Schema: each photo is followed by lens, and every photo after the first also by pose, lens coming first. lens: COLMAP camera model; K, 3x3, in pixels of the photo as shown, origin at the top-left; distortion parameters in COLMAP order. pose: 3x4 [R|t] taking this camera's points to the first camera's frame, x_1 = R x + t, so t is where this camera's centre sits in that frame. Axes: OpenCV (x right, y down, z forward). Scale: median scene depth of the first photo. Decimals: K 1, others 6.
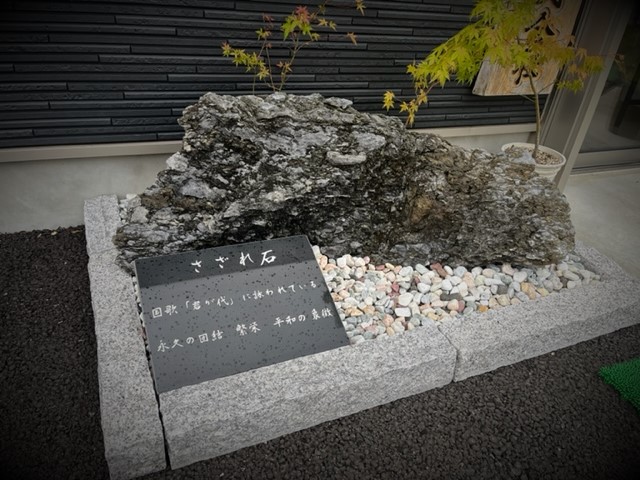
lens RADIAL K [[486.4, 0, 320.3], [0, 486.4, 240.7], [0, 0, 1]] dist [0.048726, -0.066965]
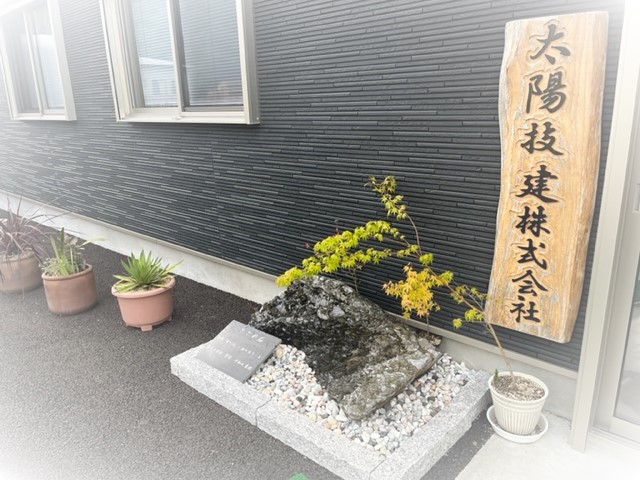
lens RADIAL K [[486.4, 0, 320.1], [0, 486.4, 240.2], [0, 0, 1]] dist [0.048726, -0.066965]
pose [[0.410914, 0.150635, -0.899144, 1.715902], [-0.409772, 0.911533, -0.034558, -0.367141], [0.814394, 0.382644, 0.436287, 0.038944]]
